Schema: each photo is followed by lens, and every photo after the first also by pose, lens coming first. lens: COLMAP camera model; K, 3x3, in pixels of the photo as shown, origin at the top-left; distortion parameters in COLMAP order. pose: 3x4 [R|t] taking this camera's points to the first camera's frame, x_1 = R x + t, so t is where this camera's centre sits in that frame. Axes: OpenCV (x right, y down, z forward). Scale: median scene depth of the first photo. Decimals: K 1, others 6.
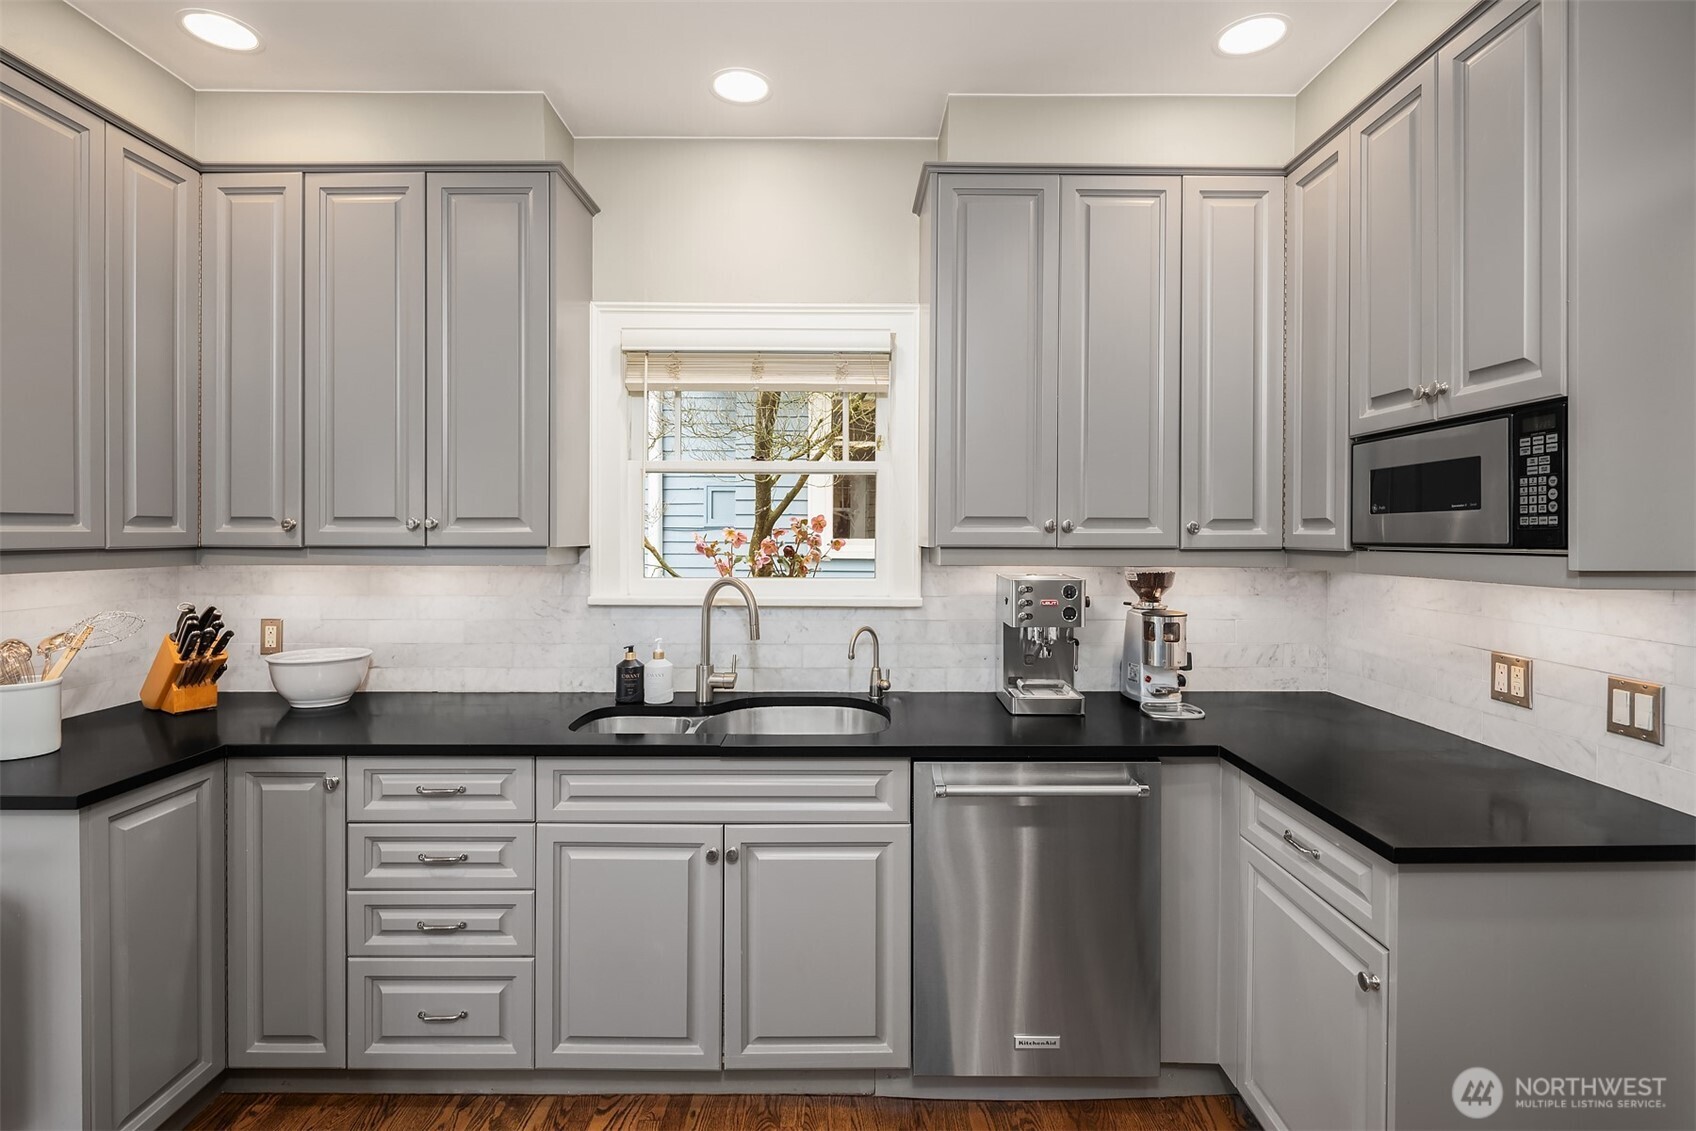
lens RADIAL K [[829.1, 0, 851.5], [0, 829.1, 538.1], [0, 0, 1]] dist [0.002370, -0.004479]
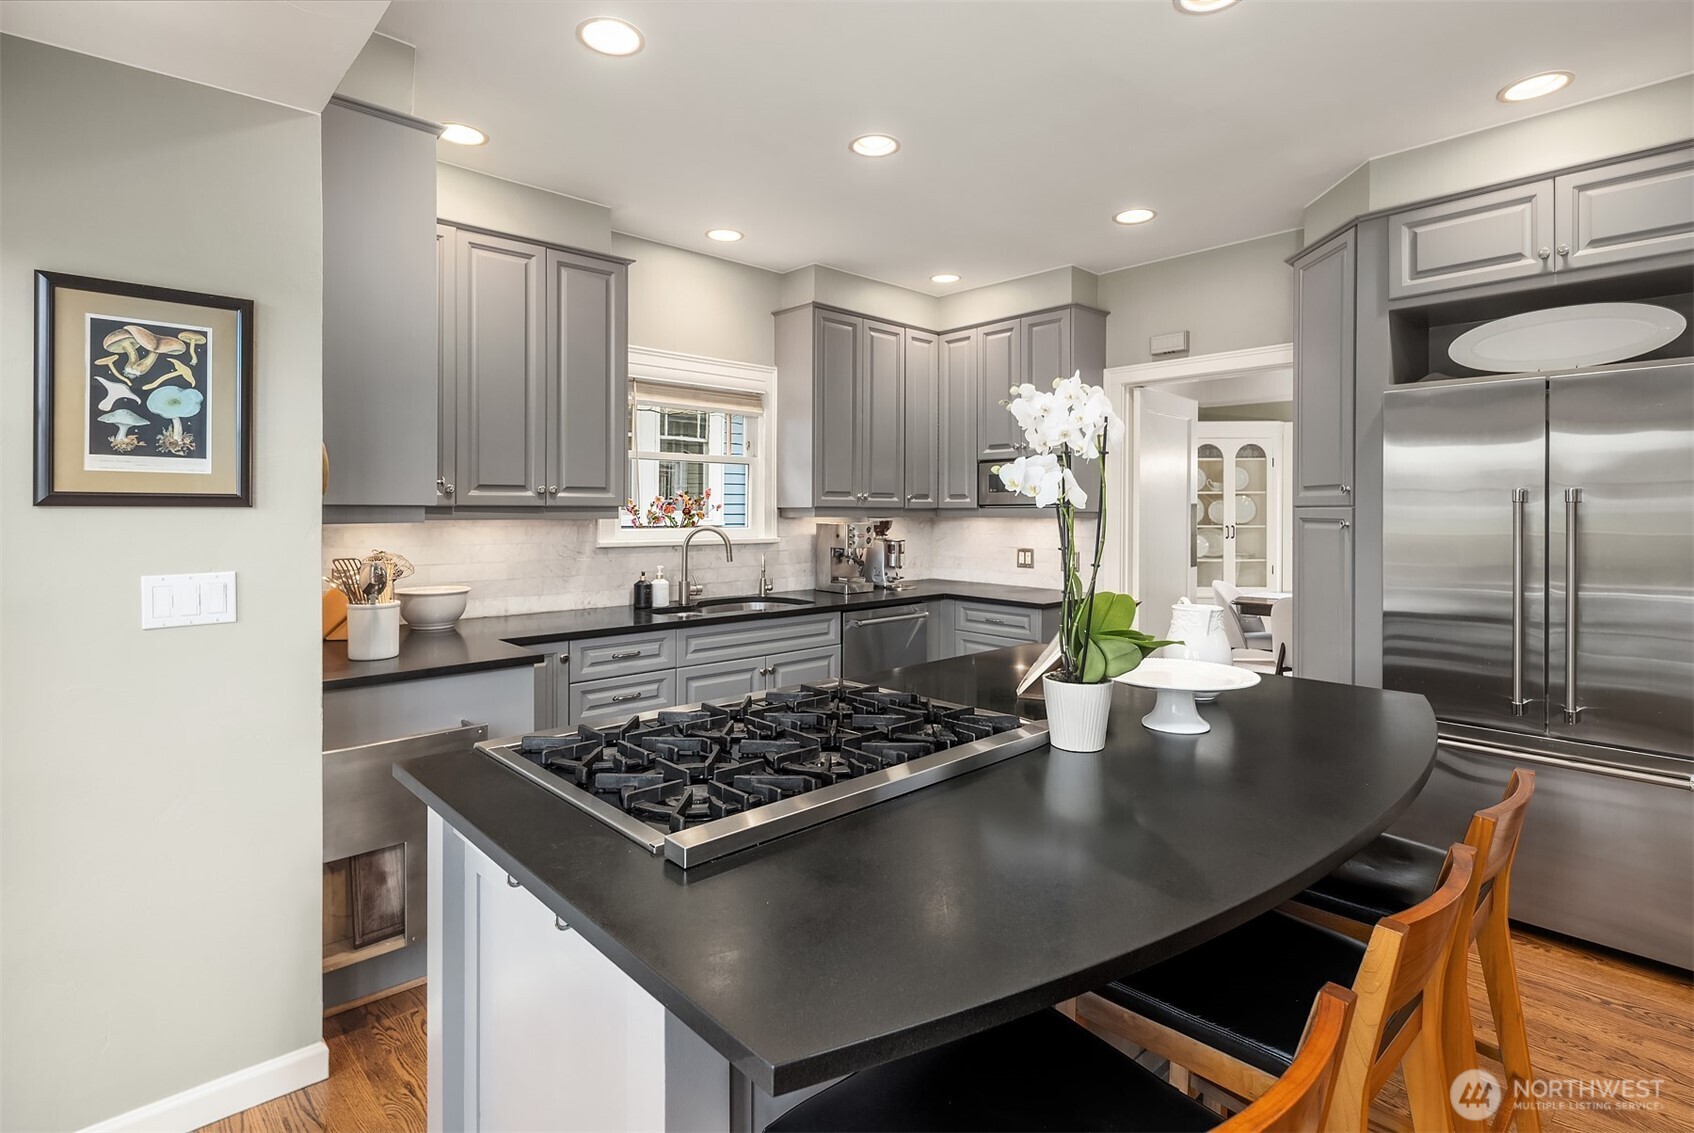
lens RADIAL K [[828.1, 0, 853.7], [0, 828.1, 520.5], [0, 0, 1]] dist [0.002370, -0.004479]
pose [[0.730984, -0.008859, 0.682337, -1.032027], [0.003917, 0.999954, 0.008787, 0.022817], [-0.682383, -0.003751, 0.730985, -0.393768]]
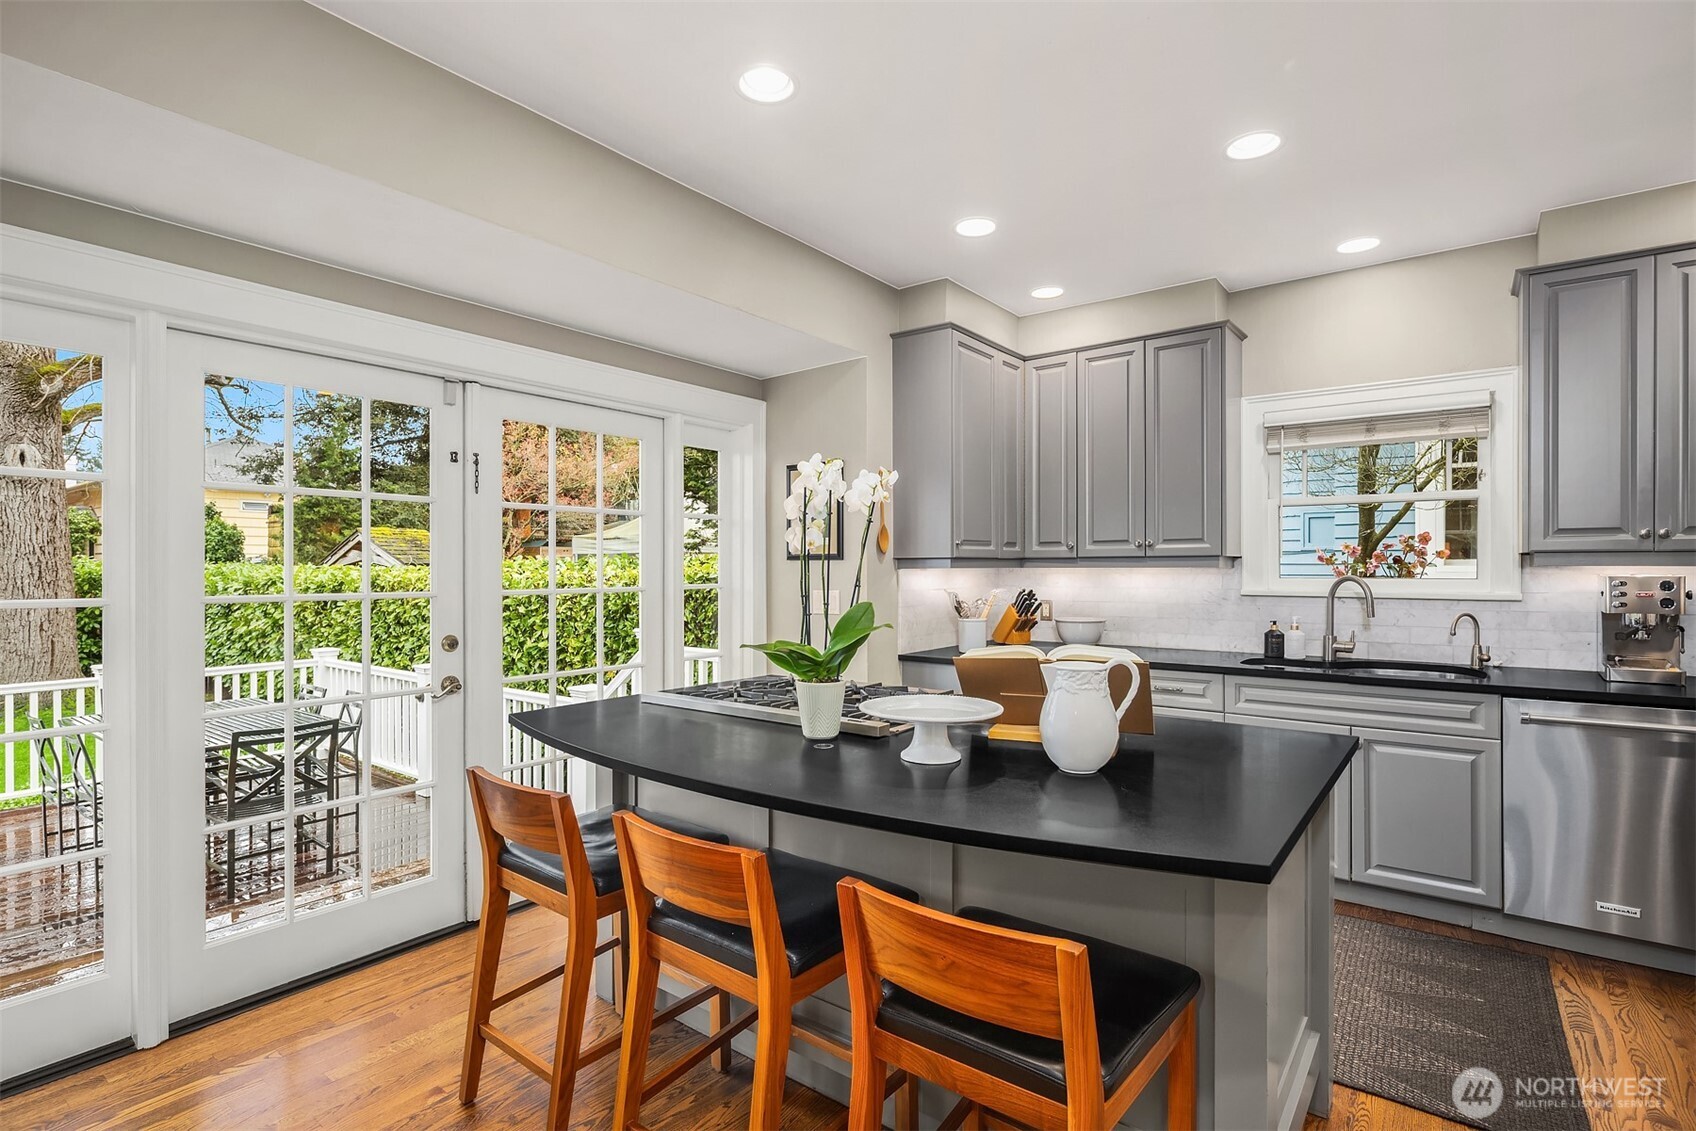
lens RADIAL K [[829.1, 0, 839.1], [0, 829.1, 567.3], [0, 0, 1]] dist [0.002370, -0.004479]
pose [[0.789762, -0.005178, -0.613391, 0.039022], [0.002281, 0.999982, -0.005504, 0.037731], [0.613409, 0.002947, 0.789760, -0.702523]]
